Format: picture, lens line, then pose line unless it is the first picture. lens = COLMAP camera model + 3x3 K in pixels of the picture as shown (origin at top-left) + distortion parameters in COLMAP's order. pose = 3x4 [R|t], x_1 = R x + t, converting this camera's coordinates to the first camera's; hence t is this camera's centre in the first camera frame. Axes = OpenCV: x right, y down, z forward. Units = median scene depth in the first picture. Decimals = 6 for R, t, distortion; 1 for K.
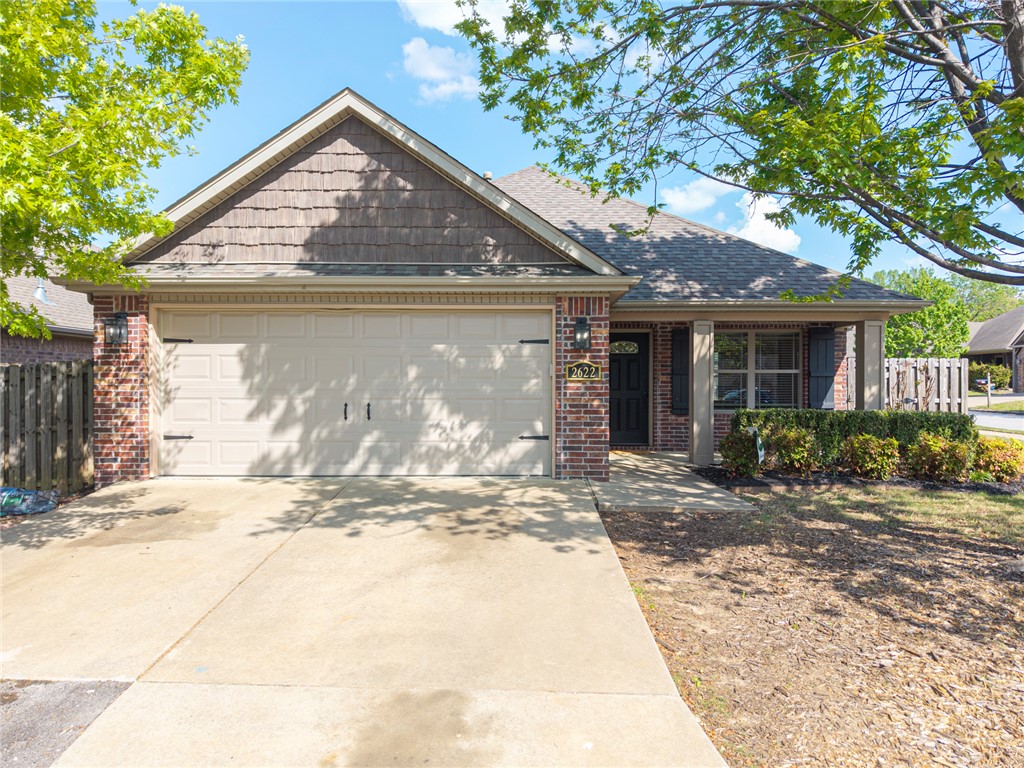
lens RADIAL K [[669.9, 0, 512.2], [0, 669.9, 386.8], [0, 0, 1]] dist [0.051335, -0.061574]
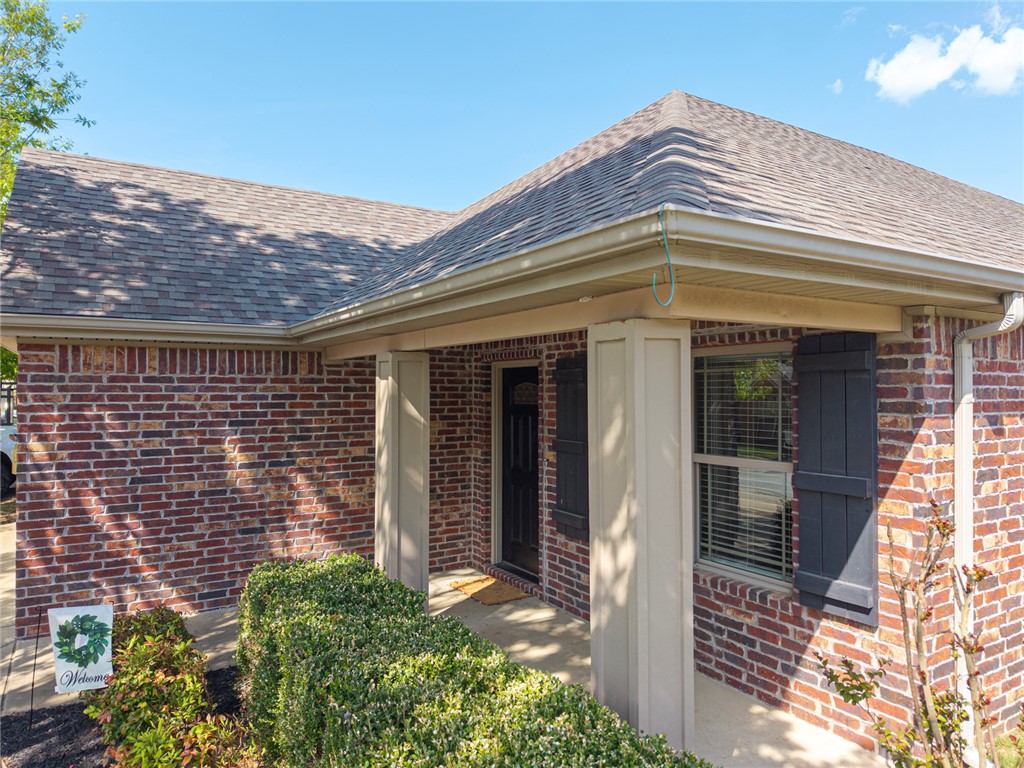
lens RADIAL K [[669.9, 0, 512.2], [0, 669.9, 386.8], [0, 0, 1]] dist [0.051335, -0.061574]
pose [[0.542885, -0.009484, -0.839754, 0.737487], [0.001056, 0.999943, -0.010610, -0.069838], [0.839806, 0.004873, 0.542864, 0.823098]]
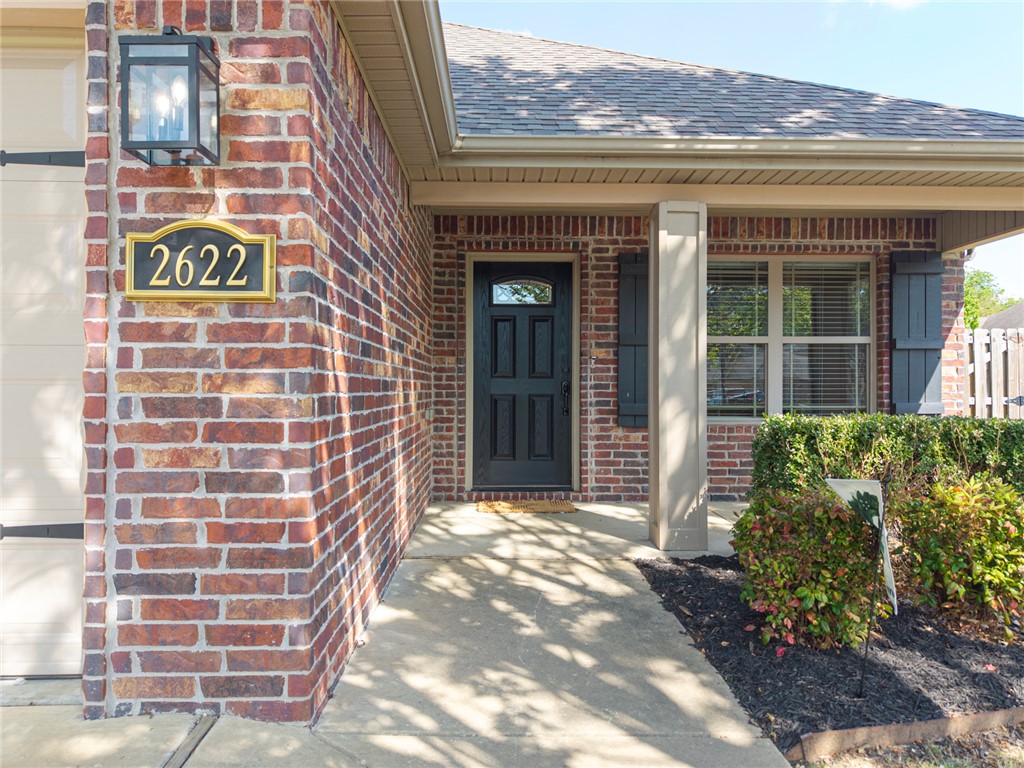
lens RADIAL K [[669.9, 0, 512.2], [0, 669.9, 386.8], [0, 0, 1]] dist [0.051335, -0.061574]
pose [[0.999127, 0.000859, 0.041768, 0.164418], [-0.000537, 0.999970, -0.007732, 0.018483], [-0.041773, 0.007703, 0.999097, 0.599171]]
